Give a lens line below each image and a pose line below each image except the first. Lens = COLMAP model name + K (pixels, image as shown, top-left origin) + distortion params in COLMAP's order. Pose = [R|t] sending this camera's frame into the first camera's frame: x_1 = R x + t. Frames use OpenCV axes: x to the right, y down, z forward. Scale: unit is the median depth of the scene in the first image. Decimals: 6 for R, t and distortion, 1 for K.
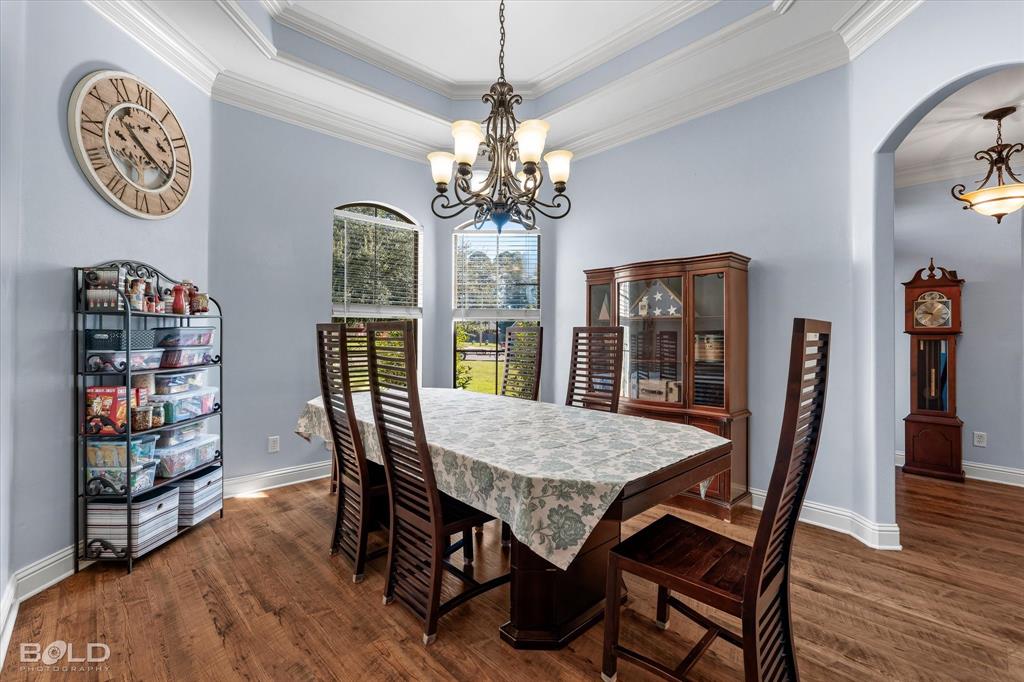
lens RADIAL K [[452.4, 0, 512.0], [0, 452.4, 341.0], [0, 0, 1]] dist [-0.000887, -0.000209]
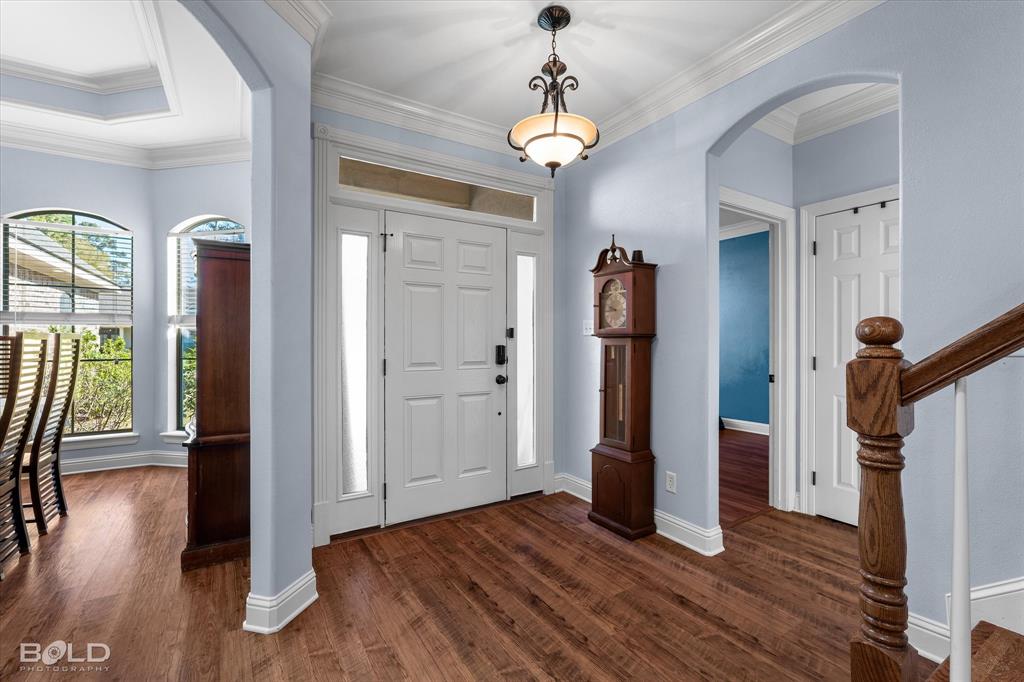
lens RADIAL K [[449.4, 0, 510.4], [0, 449.4, 350.1], [0, 0, 1]] dist [0.000862, 0.000573]
pose [[0.978944, -0.003109, -0.204105, 0.916126], [0.002806, 0.999994, -0.001772, 0.006868], [0.204110, 0.001162, 0.978947, 0.244191]]
